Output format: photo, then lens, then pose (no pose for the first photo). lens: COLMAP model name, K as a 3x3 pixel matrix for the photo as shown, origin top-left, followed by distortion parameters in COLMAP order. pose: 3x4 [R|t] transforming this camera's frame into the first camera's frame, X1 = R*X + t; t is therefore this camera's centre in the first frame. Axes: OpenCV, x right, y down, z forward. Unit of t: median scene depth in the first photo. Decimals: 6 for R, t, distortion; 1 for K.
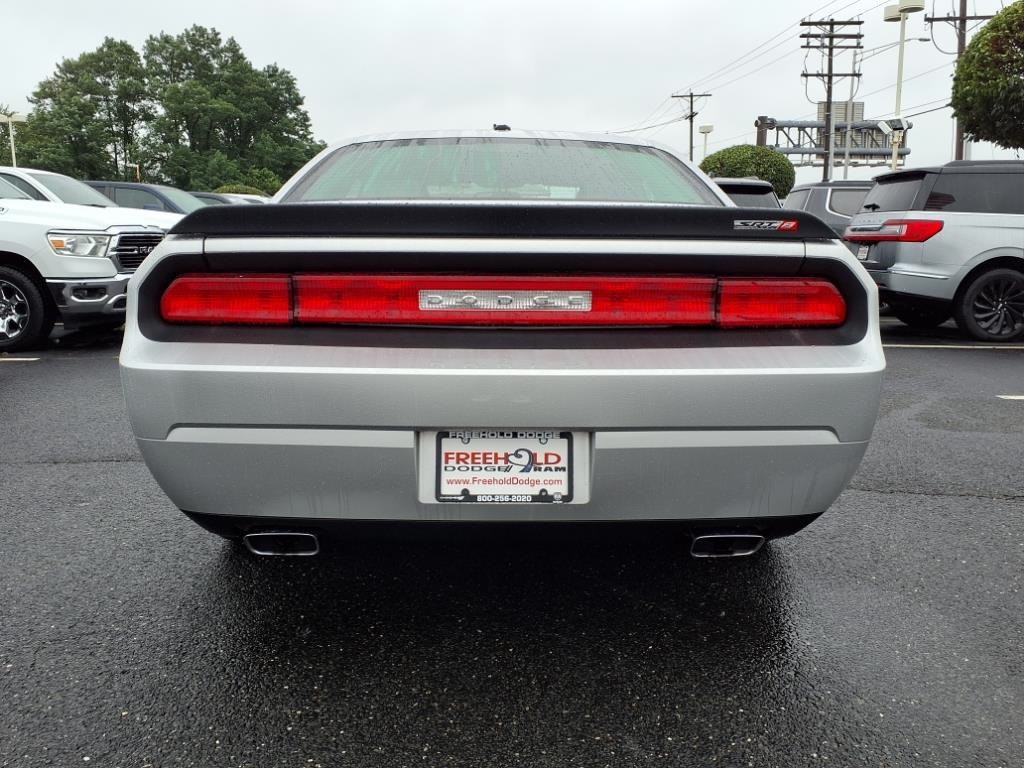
lens RADIAL K [[908.6, 0, 511.1], [0, 908.6, 381.4], [0, 0, 1]] dist [0.048732, -0.018396]
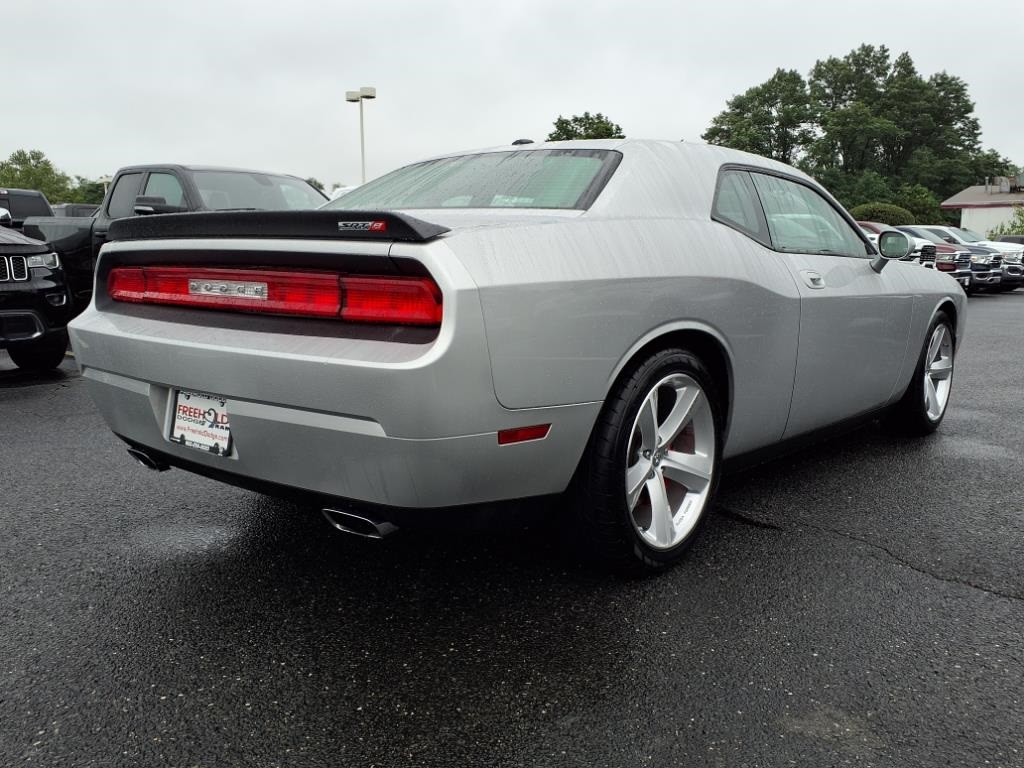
lens RADIAL K [[908.6, 0, 509.2], [0, 908.6, 387.6], [0, 0, 1]] dist [0.048732, -0.018396]
pose [[0.762419, 0.097473, -0.639700, 0.074803], [-0.107258, 0.993951, 0.023617, -0.001800], [0.638133, 0.050607, 0.768262, 0.020299]]
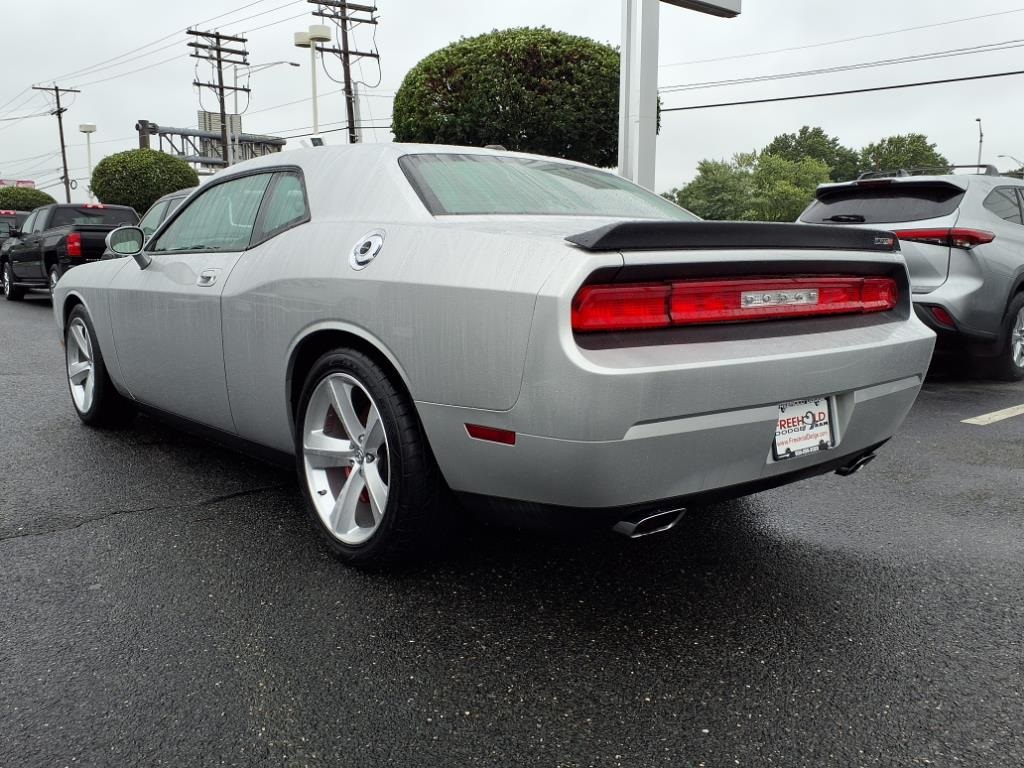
lens RADIAL K [[908.6, 0, 513.6], [0, 908.6, 383.5], [0, 0, 1]] dist [0.048732, -0.018396]
pose [[0.771138, -0.095739, 0.629428, -0.075980], [0.099746, 0.994588, 0.029078, -0.003062], [-0.628806, 0.040360, 0.776514, 0.016797]]
